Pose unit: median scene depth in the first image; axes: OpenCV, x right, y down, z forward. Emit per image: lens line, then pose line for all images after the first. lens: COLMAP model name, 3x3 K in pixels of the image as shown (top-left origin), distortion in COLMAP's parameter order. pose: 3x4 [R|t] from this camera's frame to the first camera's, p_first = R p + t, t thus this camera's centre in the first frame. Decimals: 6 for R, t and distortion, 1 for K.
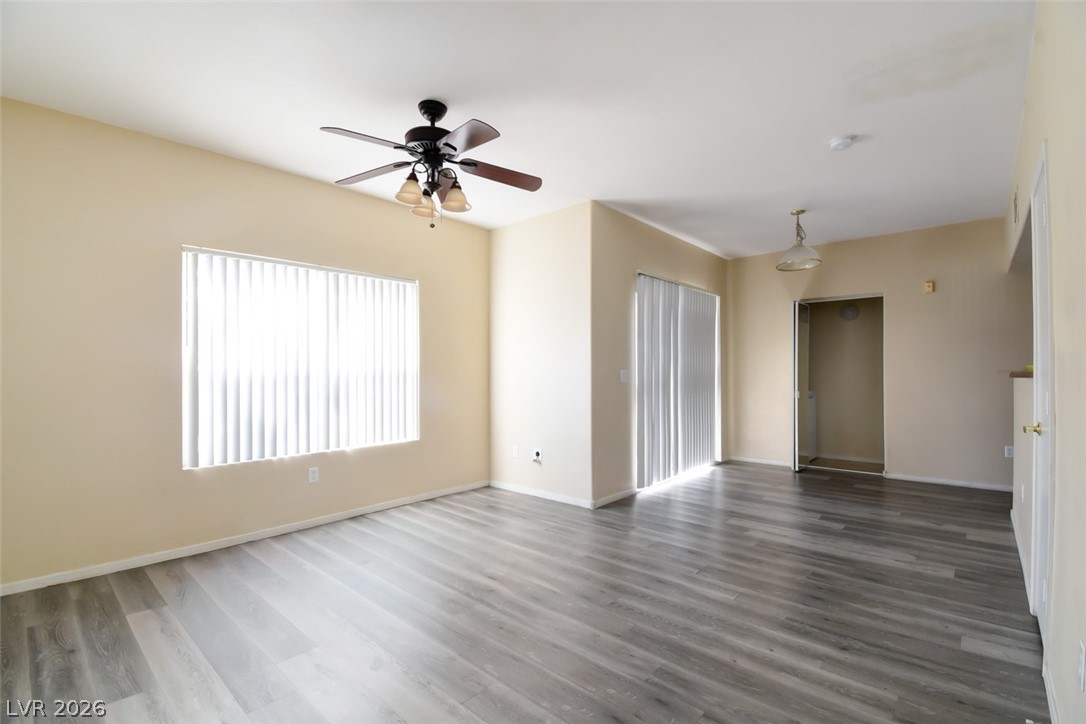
lens RADIAL K [[488.0, 0, 557.9], [0, 488.0, 360.5], [0, 0, 1]] dist [0.018783, -0.026772]
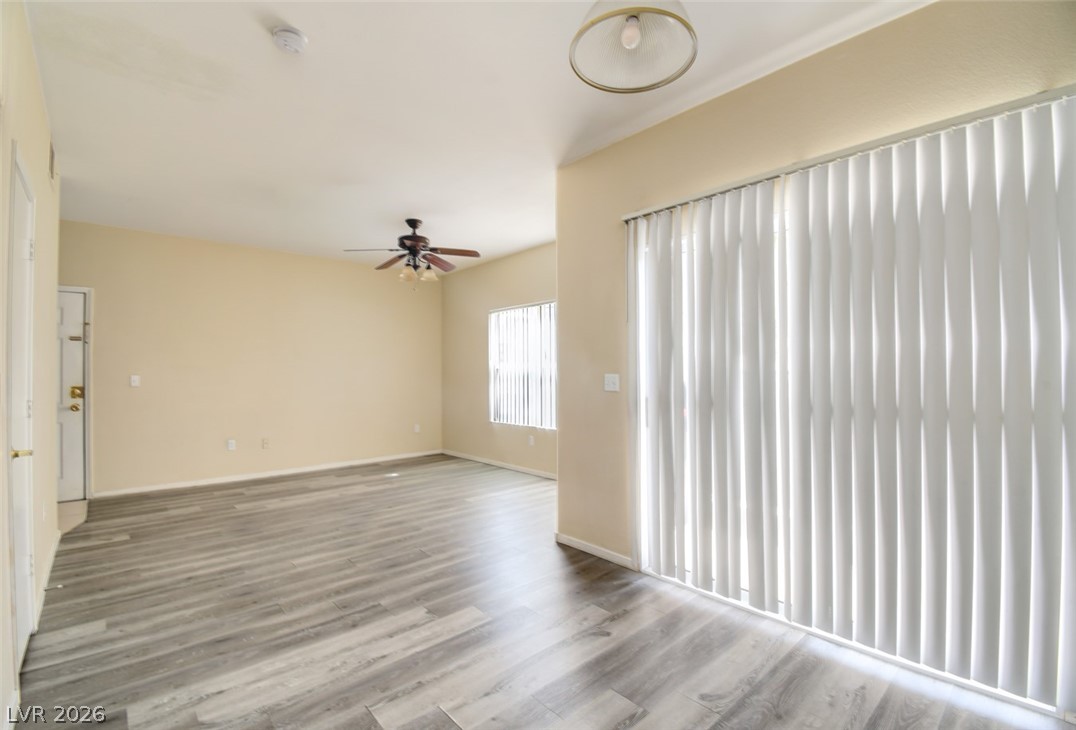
lens RADIAL K [[481.5, 0, 538.0], [0, 481.5, 365.0], [0, 0, 1]] dist [-0.012946, -0.011258]
pose [[-0.122165, -0.008273, -0.992475, 1.457367], [0.025989, 0.999596, -0.011531, 0.017798], [0.992170, -0.027202, -0.121900, 1.743226]]
